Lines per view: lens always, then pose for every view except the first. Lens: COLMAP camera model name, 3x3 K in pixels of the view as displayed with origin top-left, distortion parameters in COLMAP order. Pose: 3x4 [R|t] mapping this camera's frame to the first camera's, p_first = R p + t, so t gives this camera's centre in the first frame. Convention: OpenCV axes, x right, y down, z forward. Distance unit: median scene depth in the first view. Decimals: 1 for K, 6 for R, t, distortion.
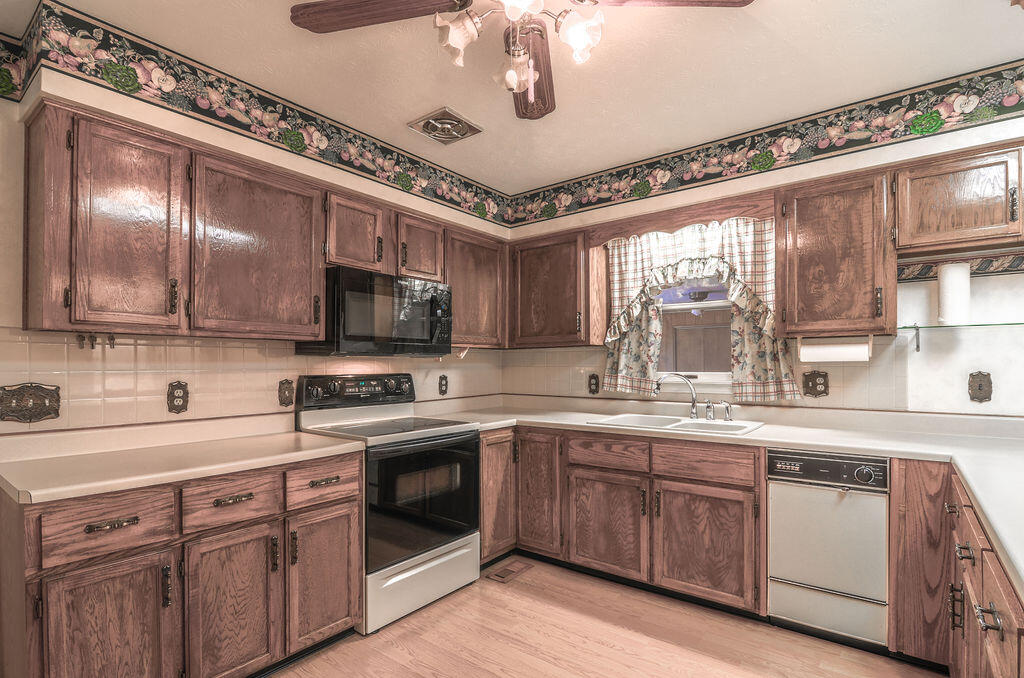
lens RADIAL K [[498.4, 0, 512.4], [0, 498.4, 362.2], [0, 0, 1]] dist [0.006065, -0.008382]
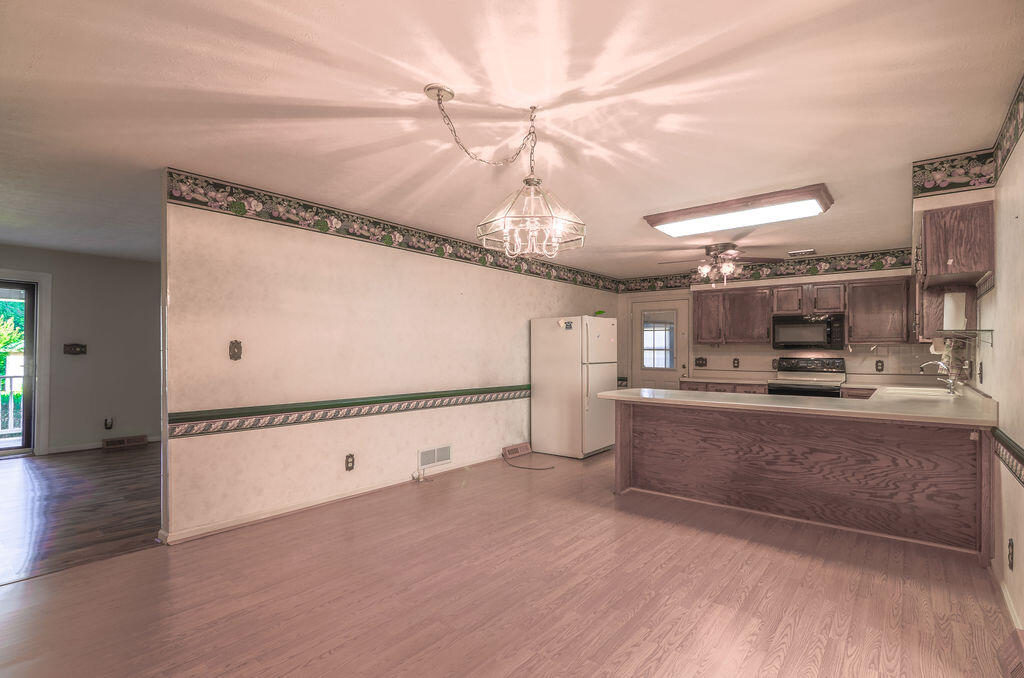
lens RADIAL K [[490.6, 0, 512.9], [0, 490.6, 348.3], [0, 0, 1]] dist [-0.000527, -0.010261]
pose [[-0.026947, -0.001381, -0.999636, 2.057523], [0.001598, 0.999998, -0.001425, -0.018697], [0.999636, -0.001636, -0.026945, -0.276848]]
